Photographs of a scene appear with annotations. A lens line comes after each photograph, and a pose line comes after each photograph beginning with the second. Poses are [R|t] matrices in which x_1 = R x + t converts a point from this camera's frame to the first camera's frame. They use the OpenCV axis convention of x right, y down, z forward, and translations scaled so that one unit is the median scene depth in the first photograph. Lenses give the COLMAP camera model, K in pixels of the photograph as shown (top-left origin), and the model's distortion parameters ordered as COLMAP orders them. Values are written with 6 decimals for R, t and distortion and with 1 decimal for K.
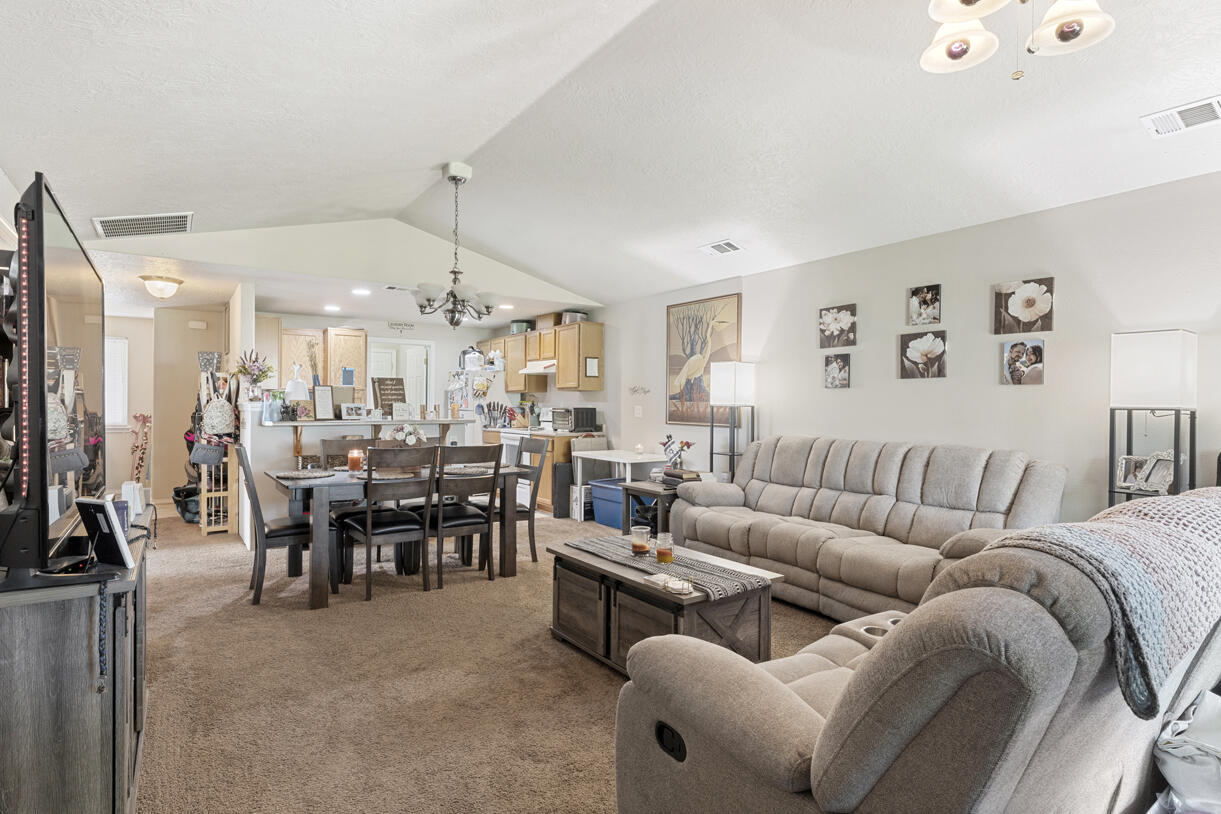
lens RADIAL K [[647.8, 0, 610.5], [0, 647.8, 407.0], [0, 0, 1]] dist [0.000245, -0.000036]
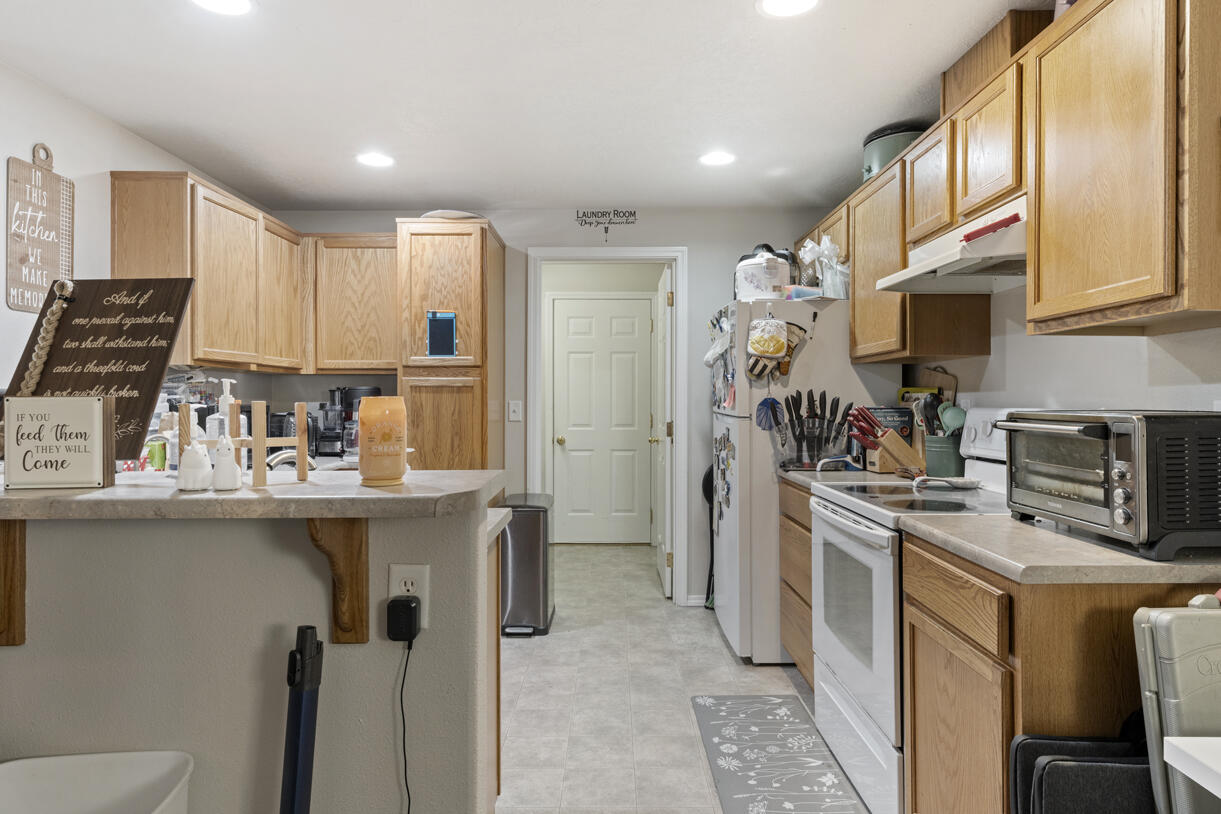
lens RADIAL K [[732.2, 0, 610.5], [0, 732.2, 407.0], [0, 0, 1]] dist [0.000070, -0.000074]
pose [[0.826661, -0.003805, -0.562688, -0.108007], [0.006420, 0.999976, 0.002671, -0.003651], [0.562664, -0.005821, 0.826665, 1.273359]]
